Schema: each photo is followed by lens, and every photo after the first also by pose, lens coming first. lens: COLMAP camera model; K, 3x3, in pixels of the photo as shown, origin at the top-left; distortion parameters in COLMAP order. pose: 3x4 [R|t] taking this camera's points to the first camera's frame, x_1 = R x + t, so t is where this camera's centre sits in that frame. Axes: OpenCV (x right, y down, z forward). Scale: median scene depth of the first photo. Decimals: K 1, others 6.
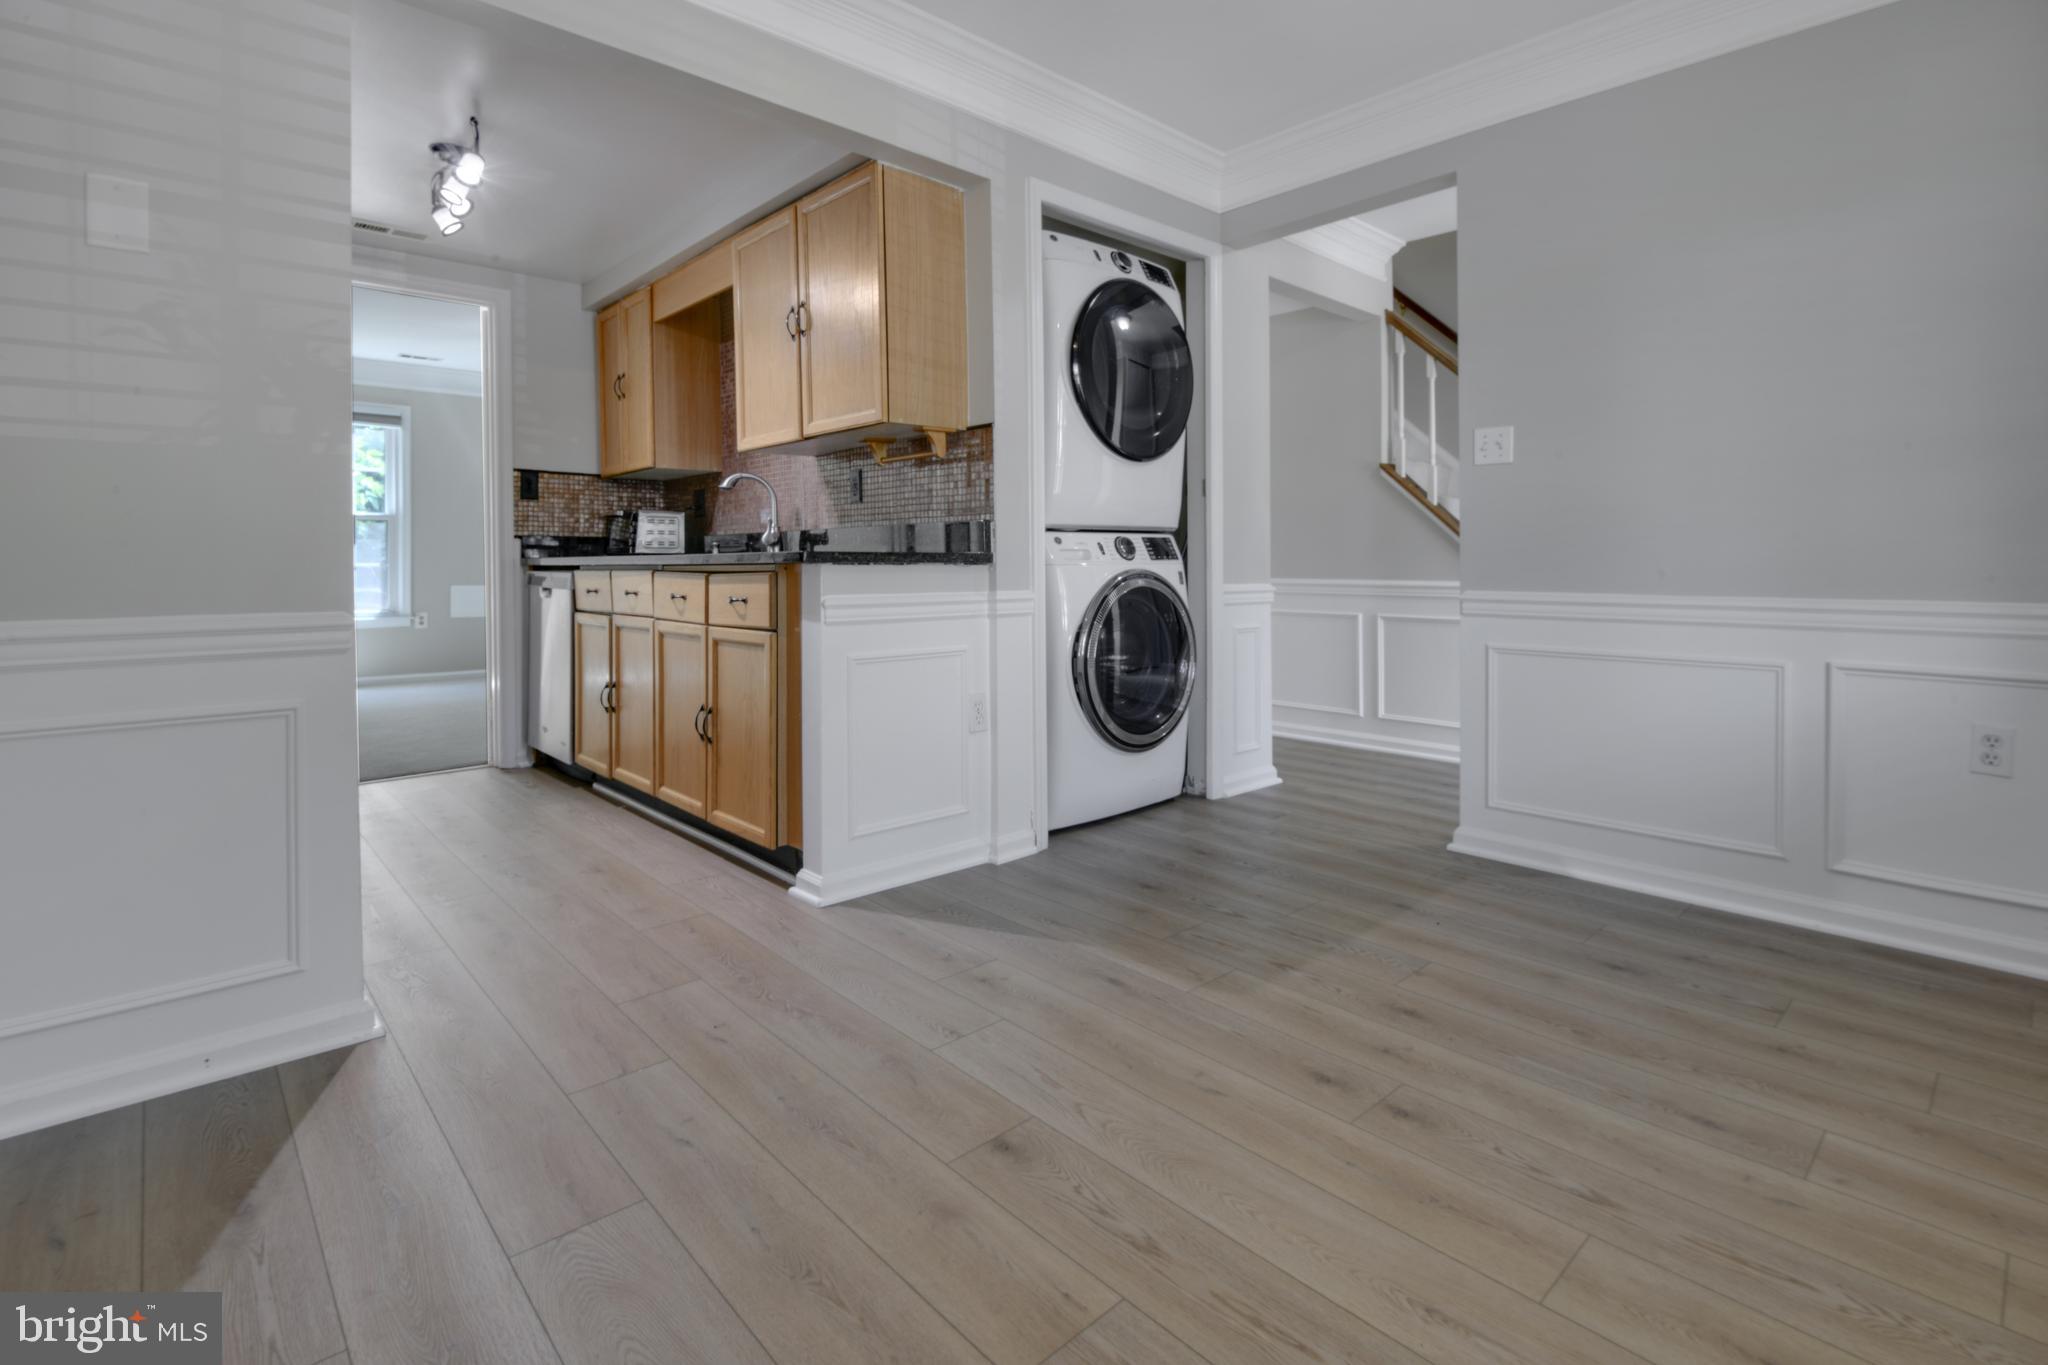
lens RADIAL K [[956.7, 0, 1024.0], [0, 956.7, 682.5], [0, 0, 1]] dist [-0.002064, -0.000105]
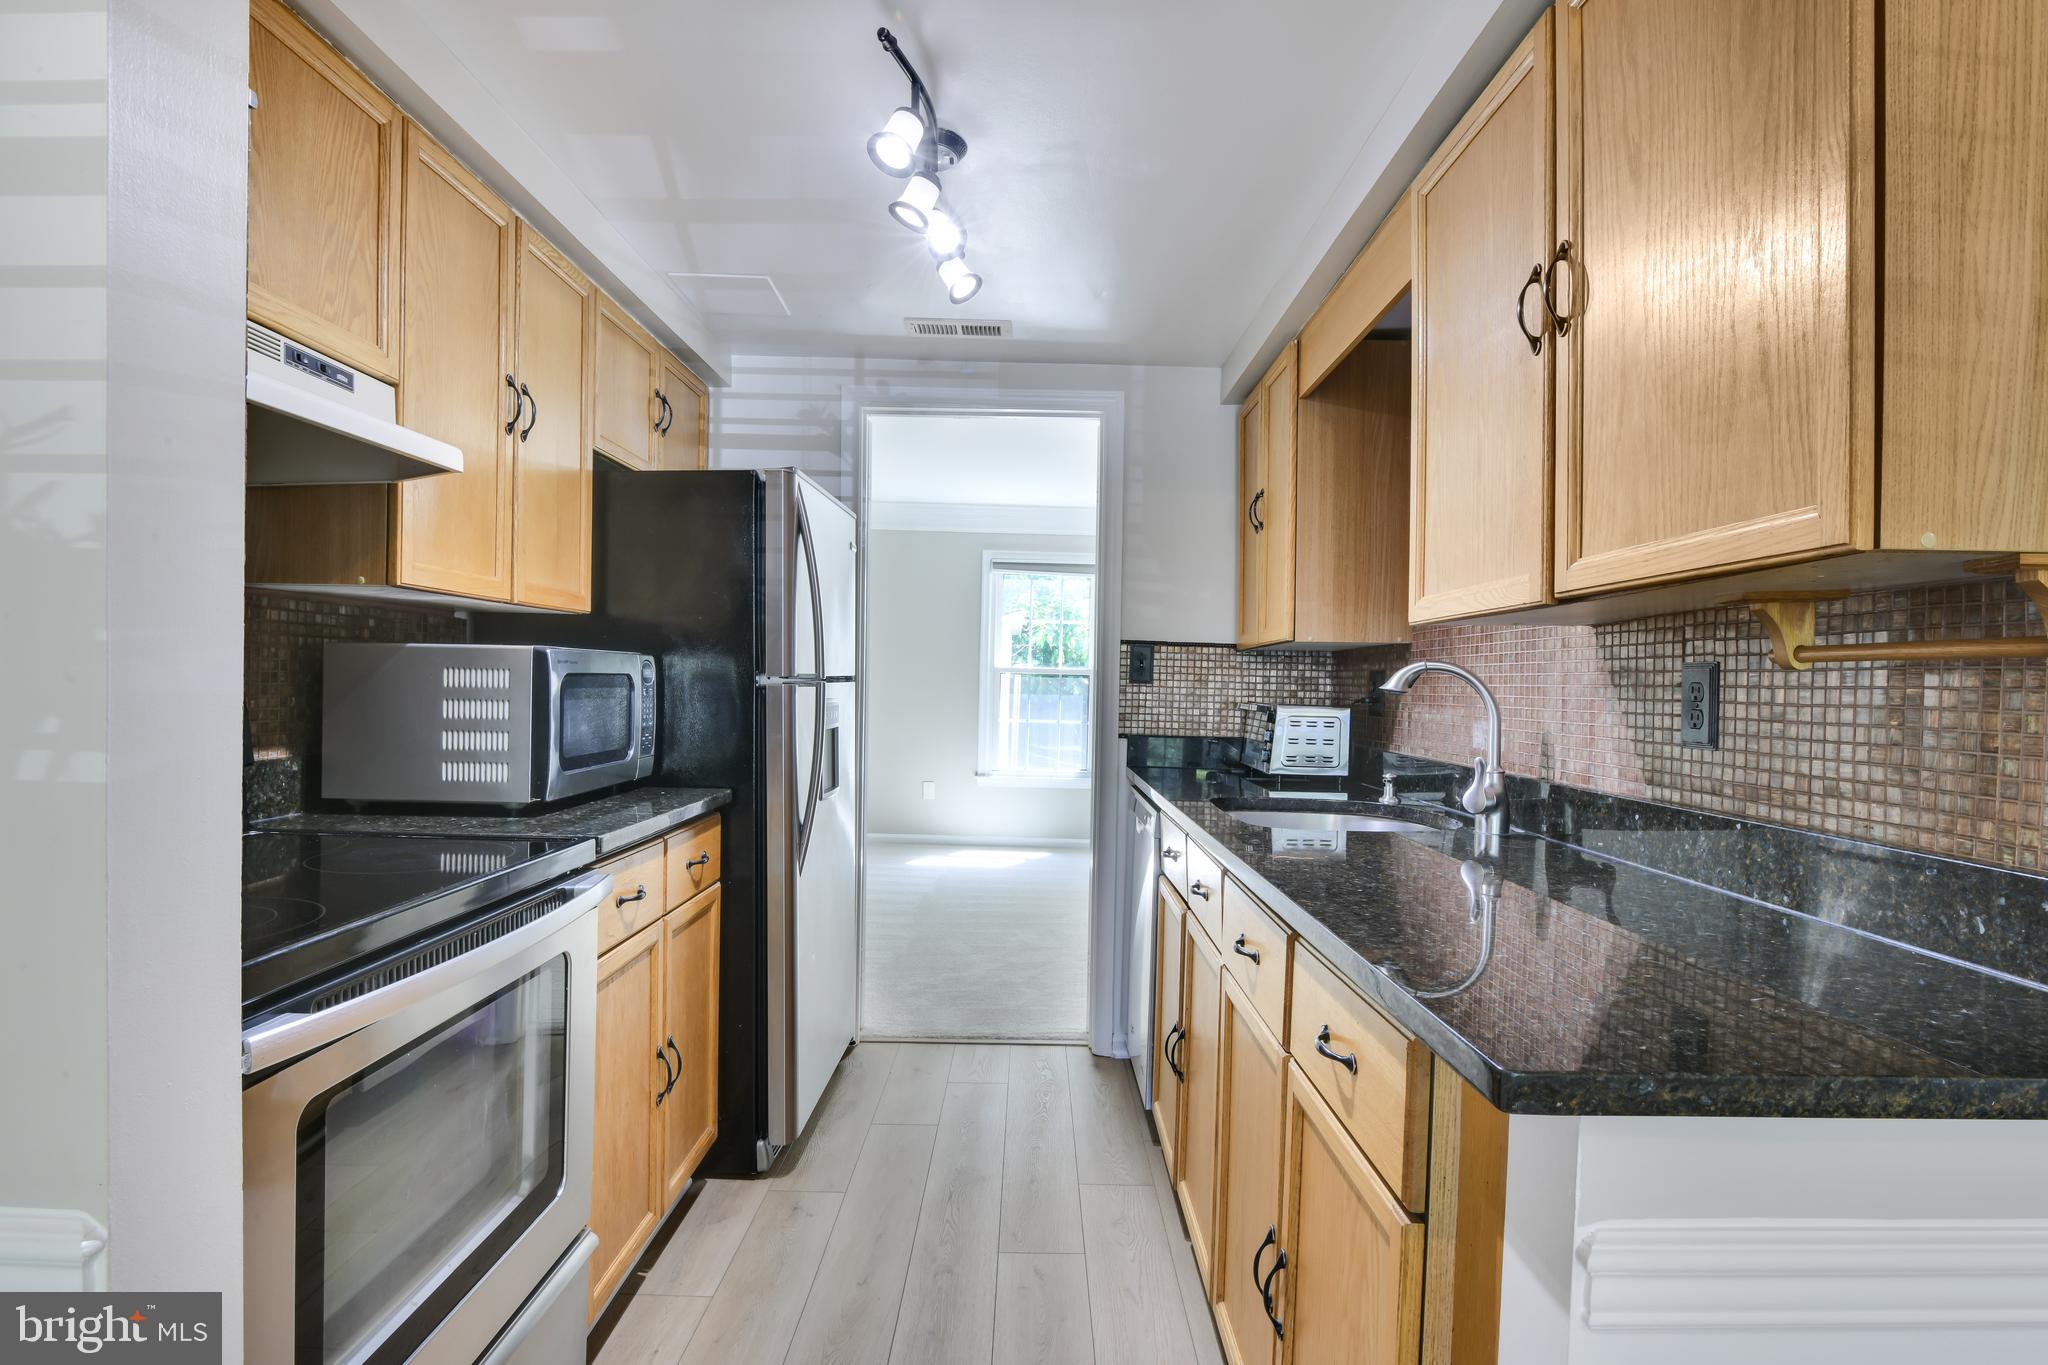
lens RADIAL K [[1041.6, 0, 1081.5], [0, 1041.6, 679.5], [0, 0, 1]] dist [-0.022865, -0.000227]
pose [[0.779765, 0.007362, -0.626029, -0.103617], [-0.090415, 0.990773, -0.100967, -0.143038], [0.619509, 0.135332, 0.773236, 0.493146]]
